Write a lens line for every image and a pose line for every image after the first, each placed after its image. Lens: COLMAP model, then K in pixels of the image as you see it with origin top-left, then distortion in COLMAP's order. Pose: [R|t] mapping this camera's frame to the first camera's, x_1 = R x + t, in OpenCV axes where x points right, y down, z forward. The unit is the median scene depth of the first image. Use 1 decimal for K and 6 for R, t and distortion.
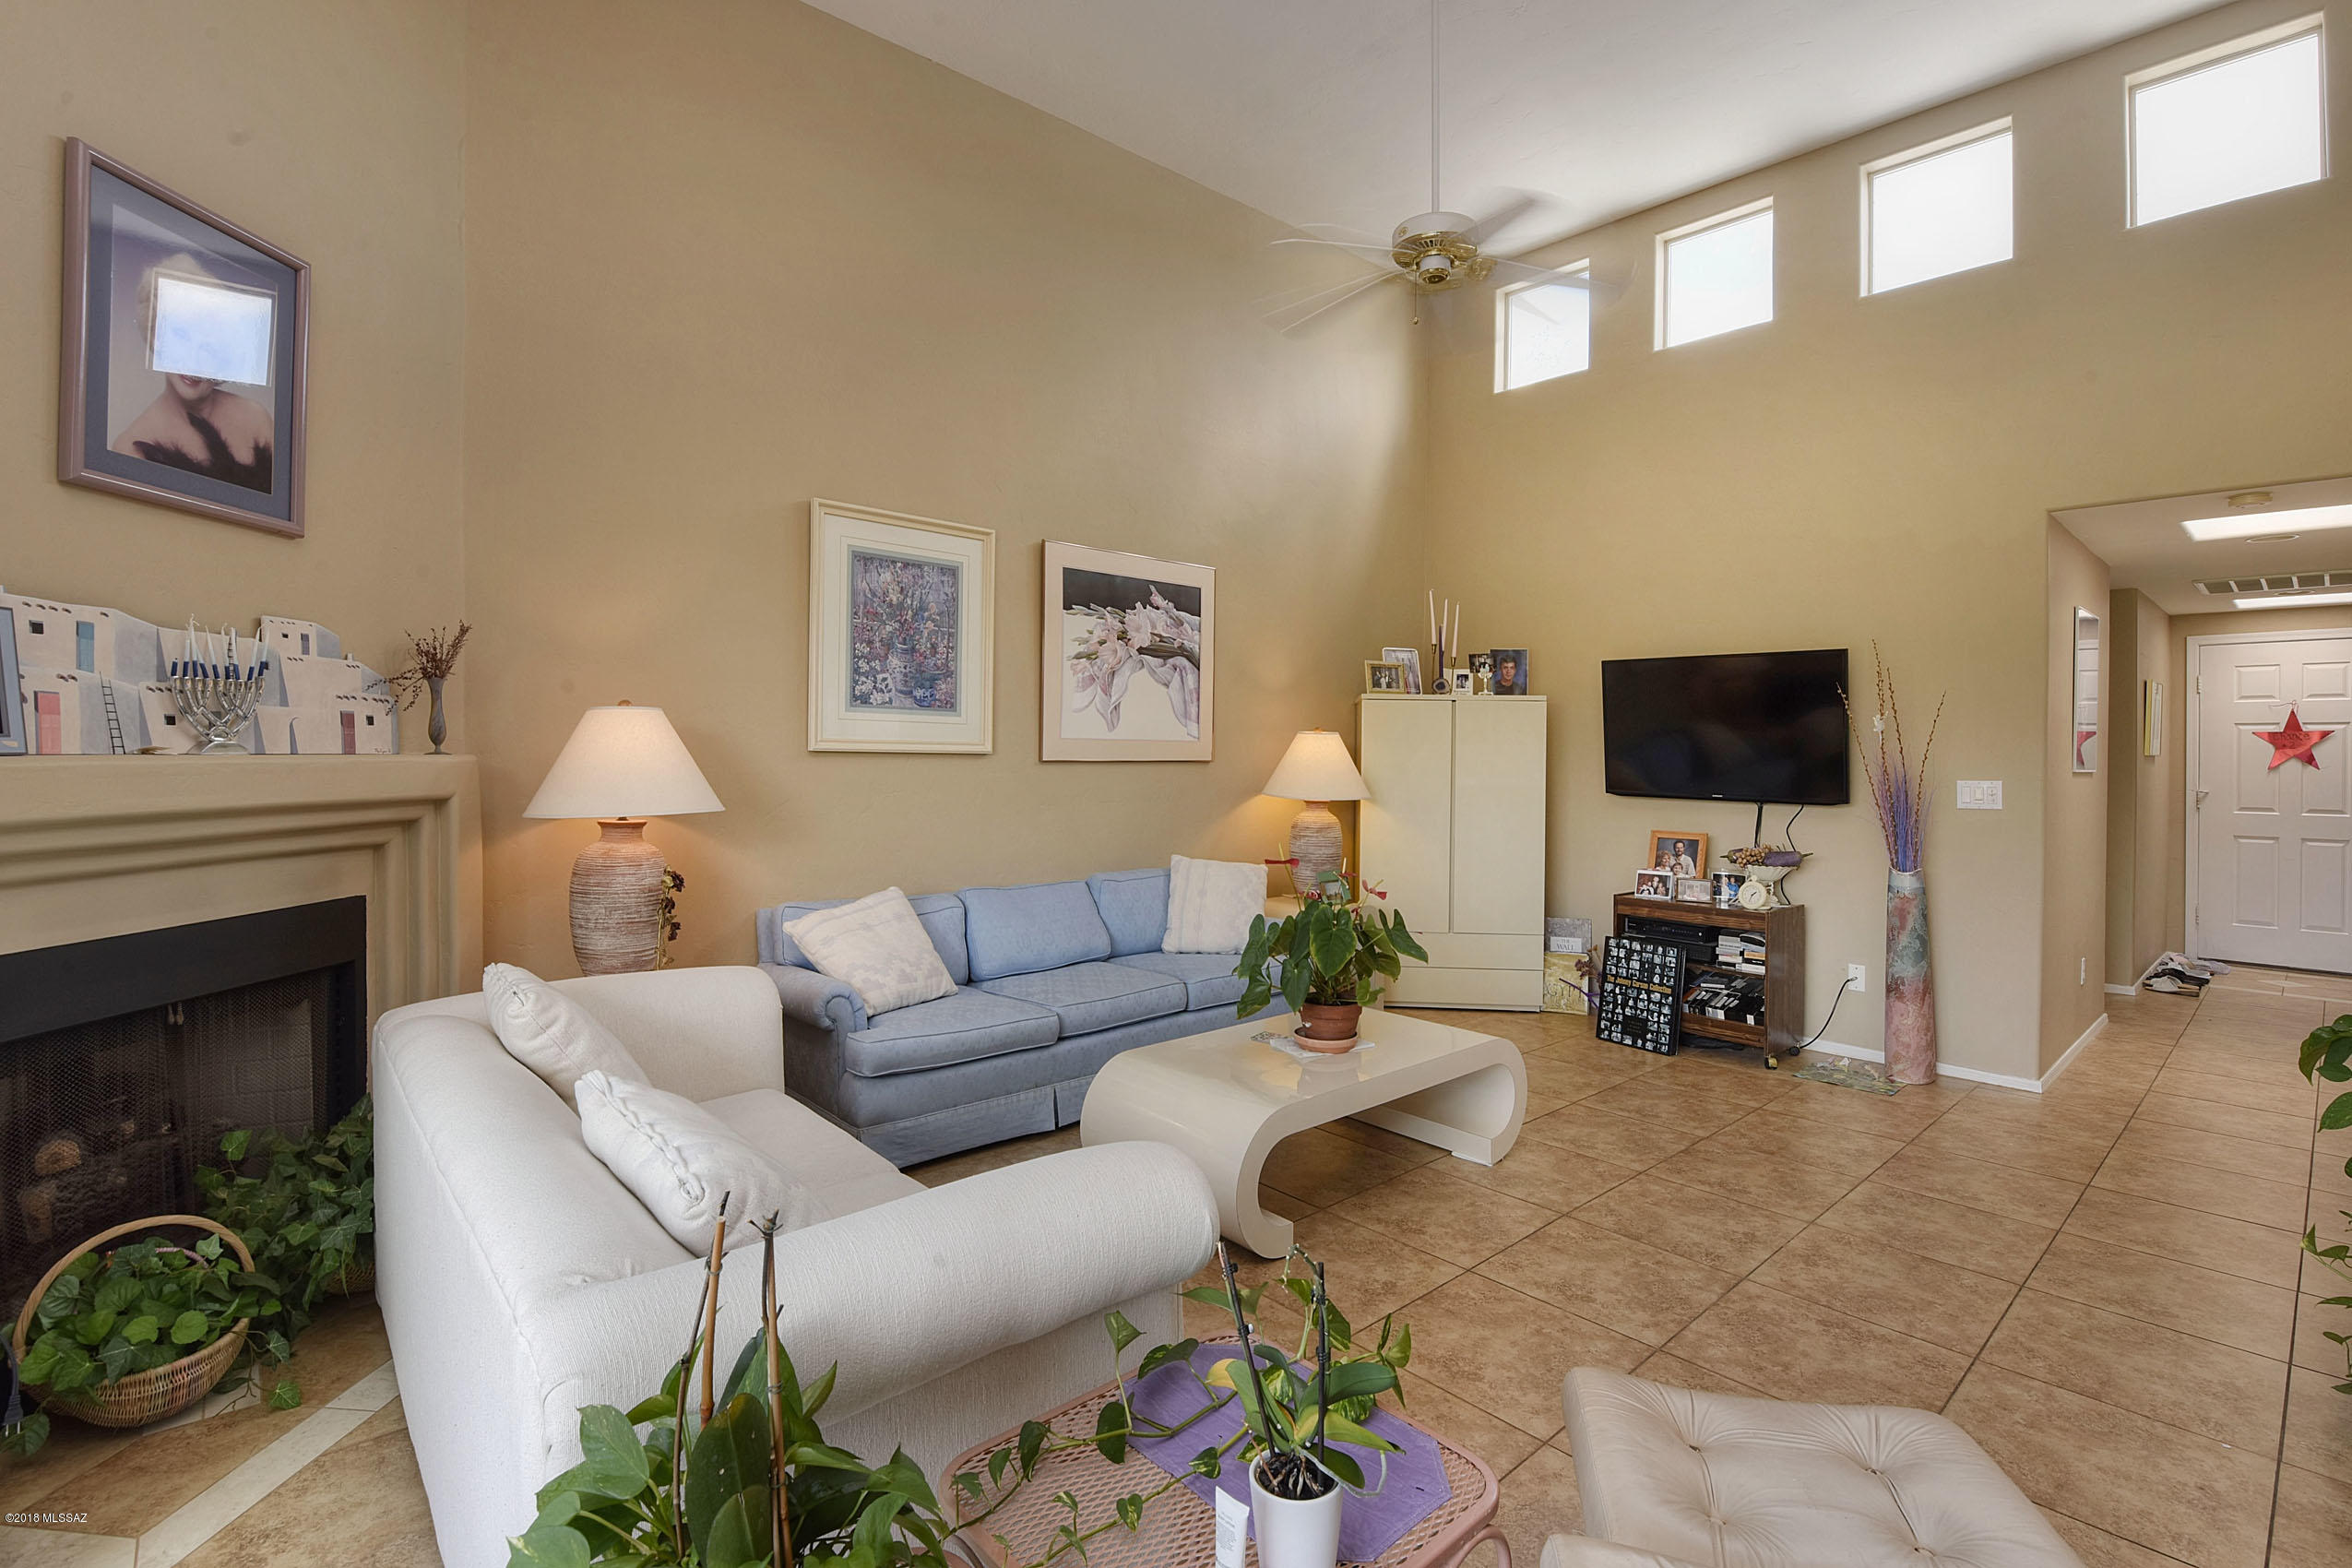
lens RADIAL K [[1071.5, 0, 1216.2], [0, 1071.5, 763.9], [0, 0, 1]] dist [-0.001977, -0.006363]
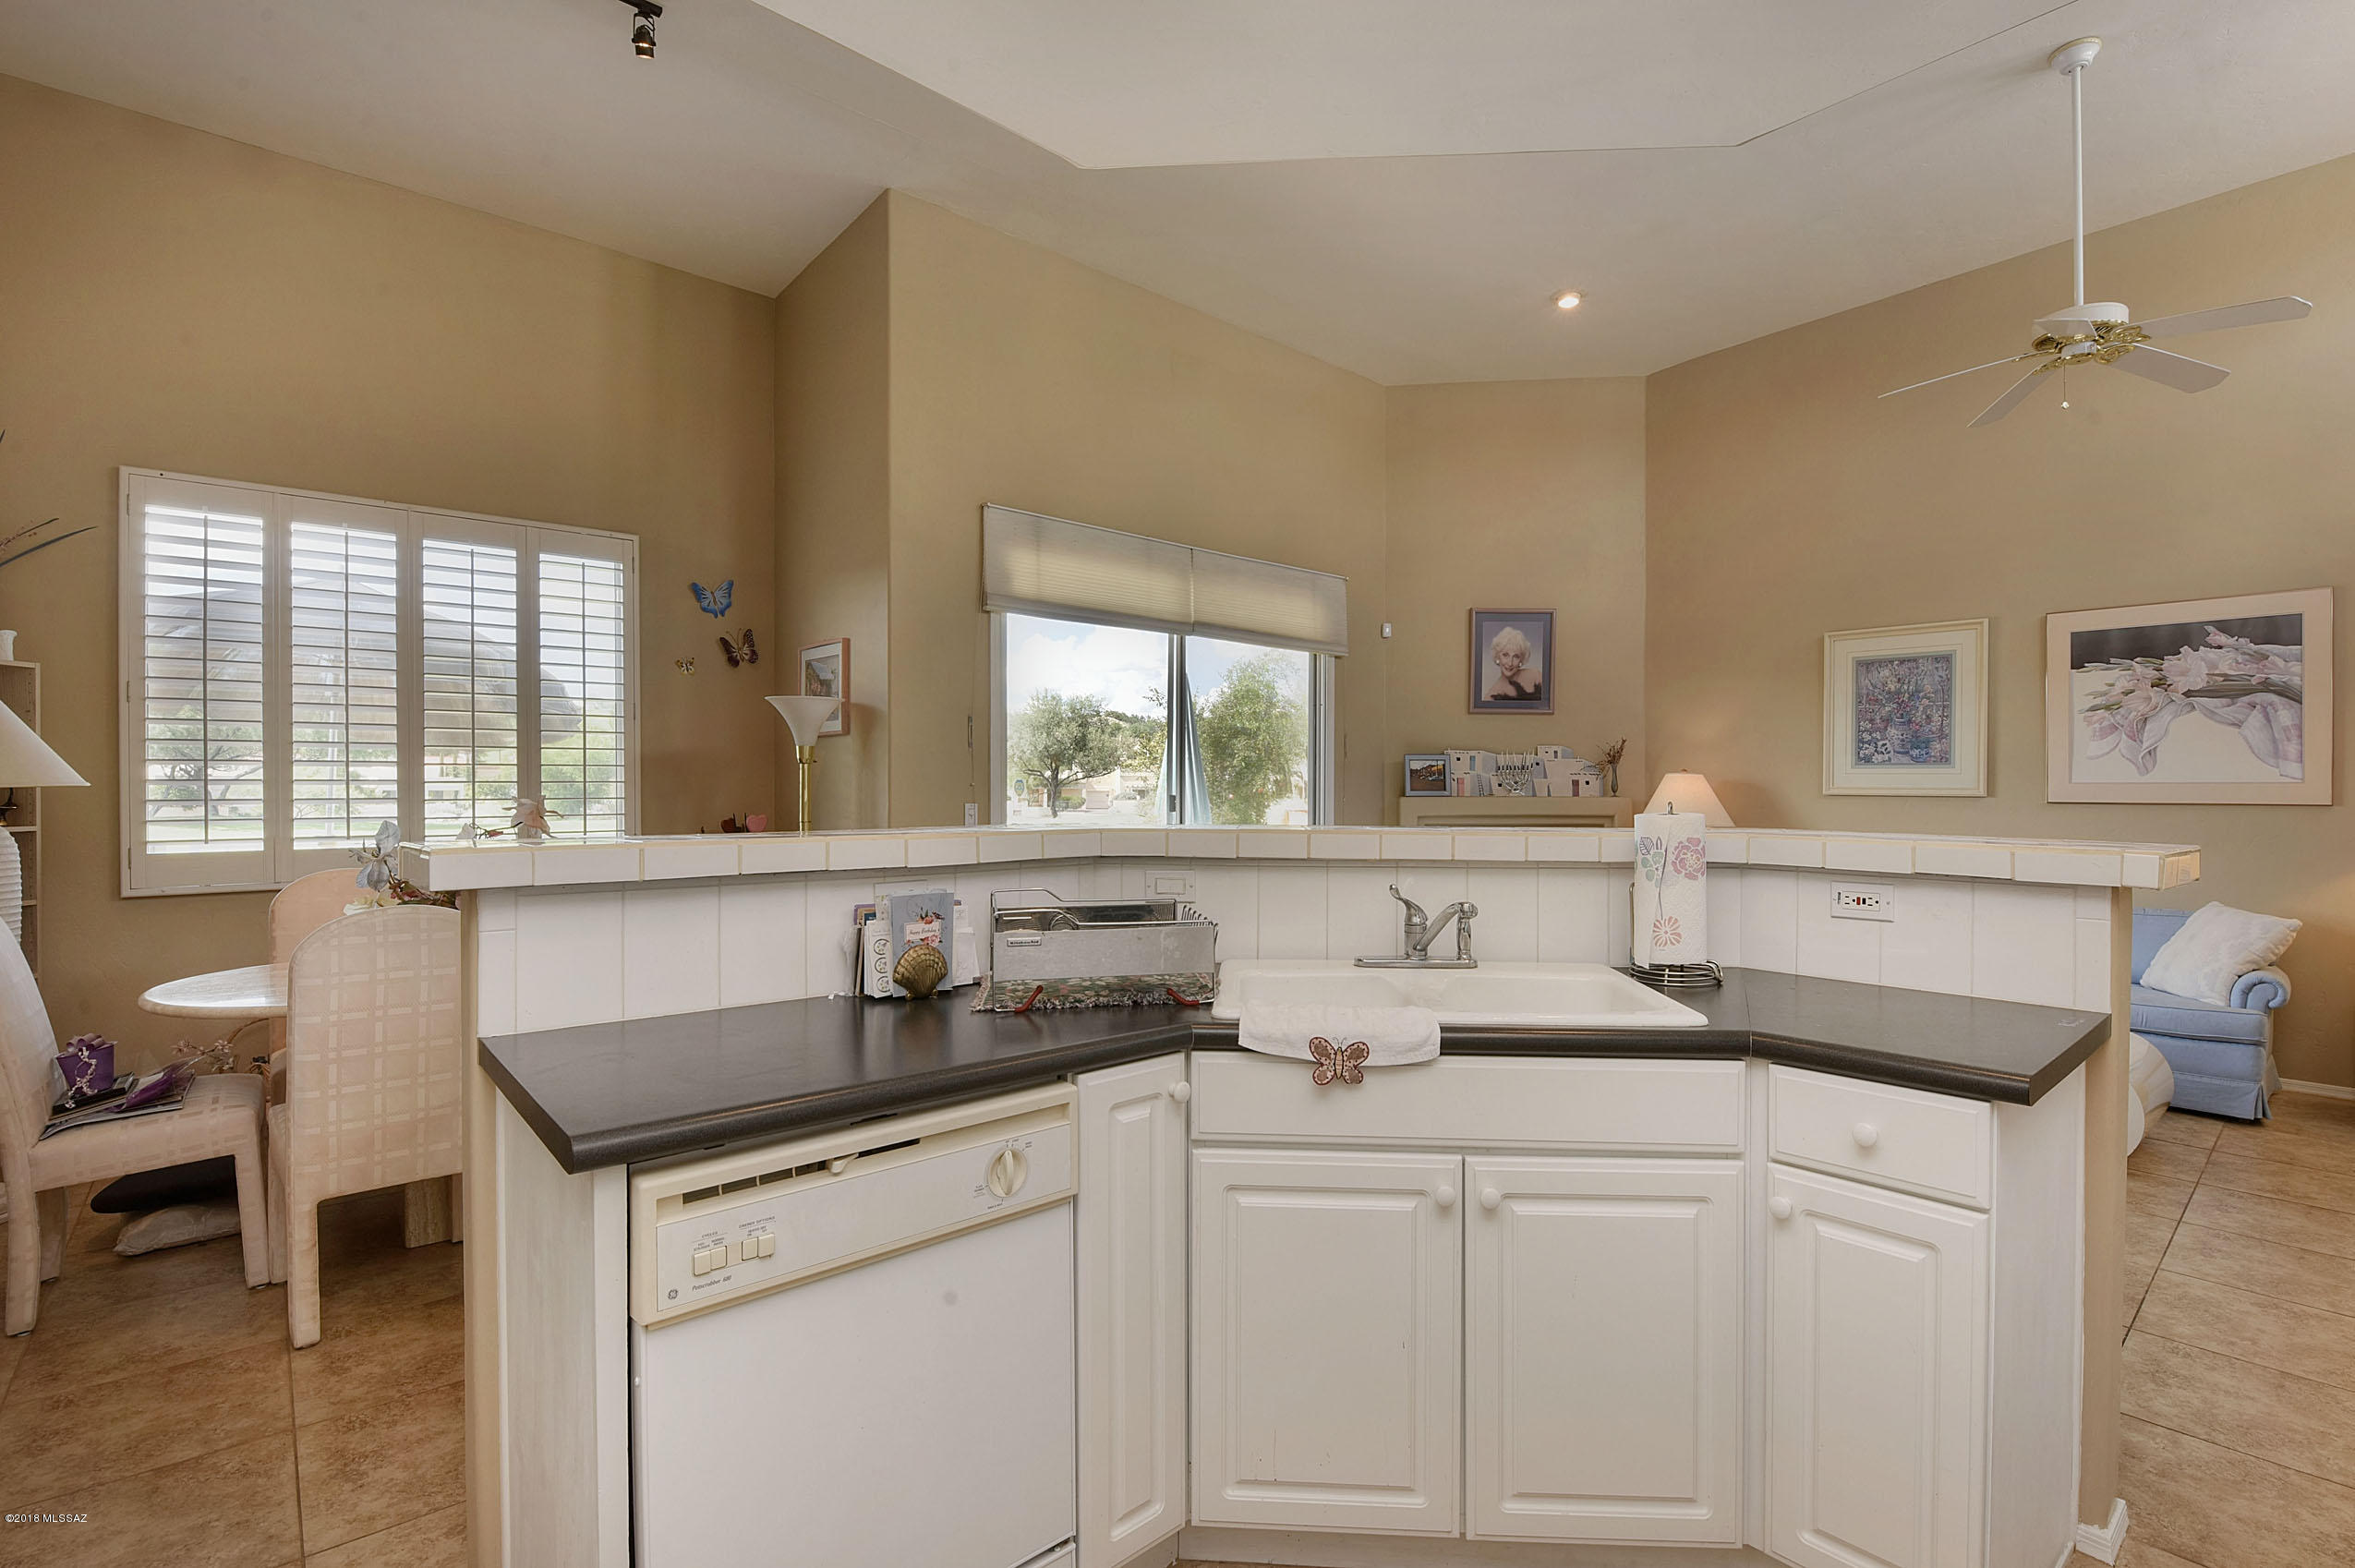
lens RADIAL K [[1072.9, 0, 1183.8], [0, 1072.9, 797.7], [0, 0, 1]] dist [-0.001977, -0.006363]
pose [[-0.036079, -0.002254, -0.999346, 1.101913], [-0.013413, 0.999908, -0.001771, 0.006624], [0.999259, 0.013341, -0.036106, 0.111986]]
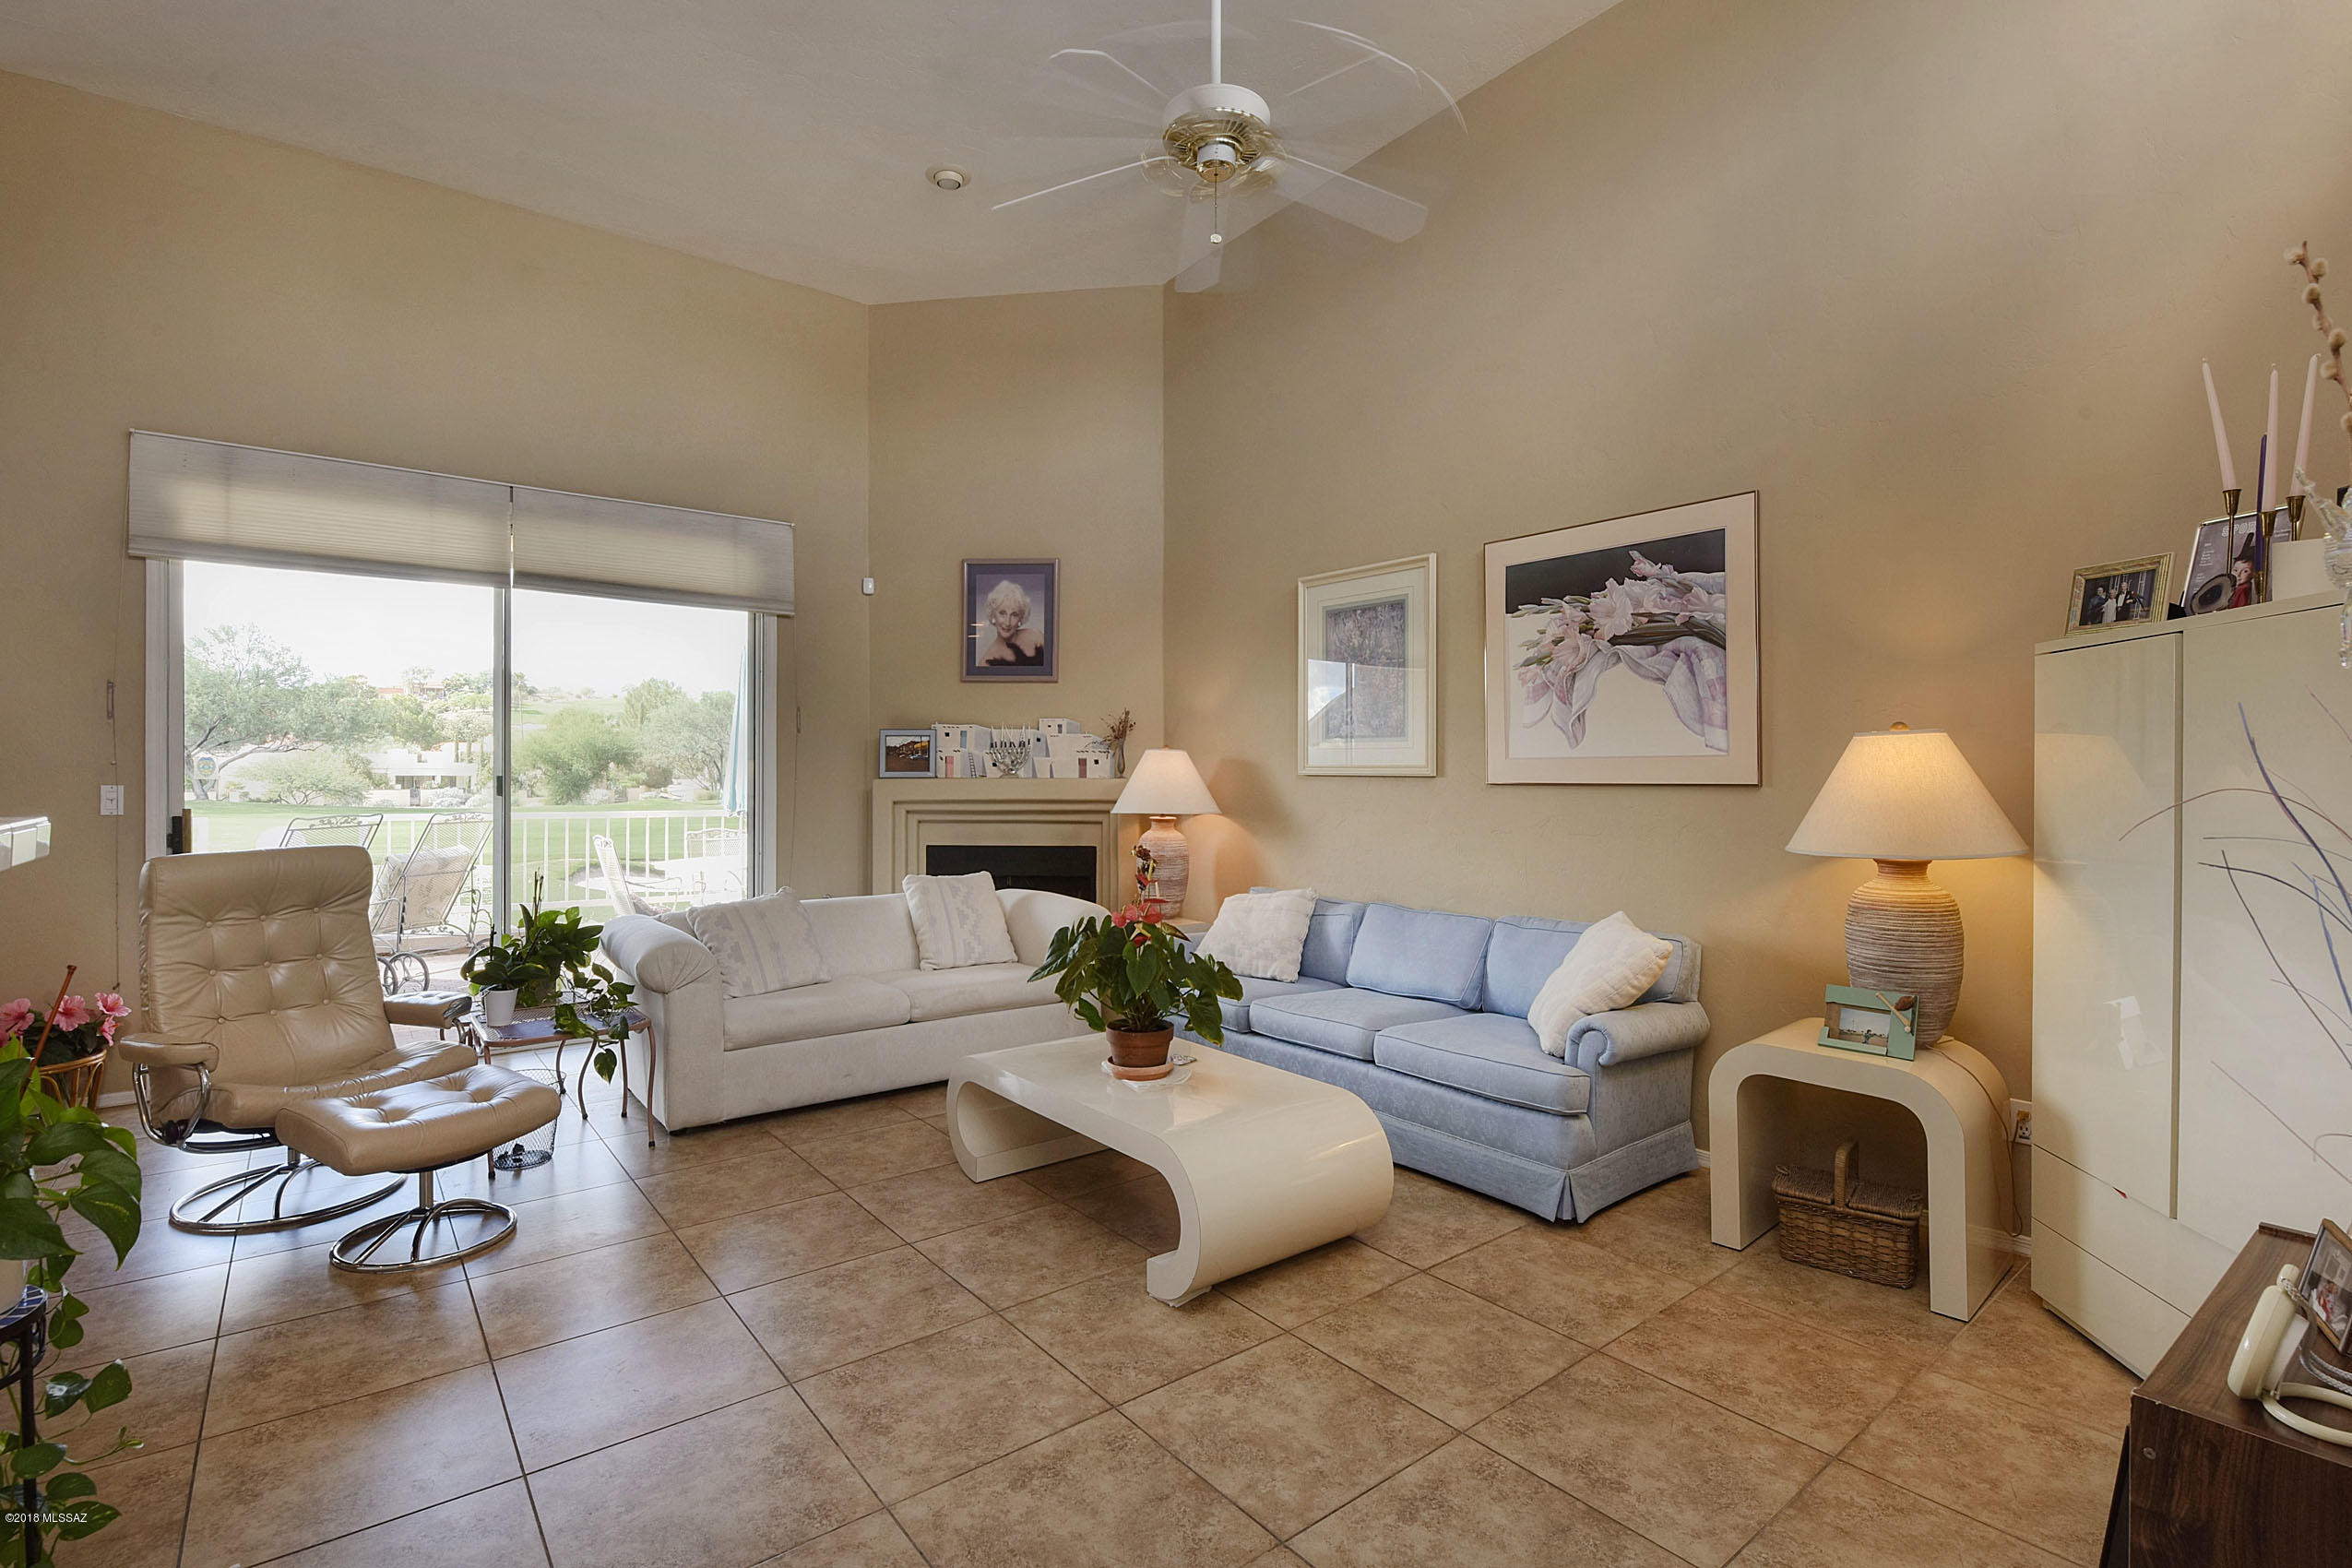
lens RADIAL K [[1071.5, 0, 1148.9], [0, 1071.5, 768.1], [0, 0, 1]] dist [-0.001977, -0.006363]
pose [[-0.092077, -0.016019, -0.995623, 0.829770], [-0.011682, 0.999819, -0.015006, 0.001104], [0.995683, 0.010249, -0.092248, 0.849621]]
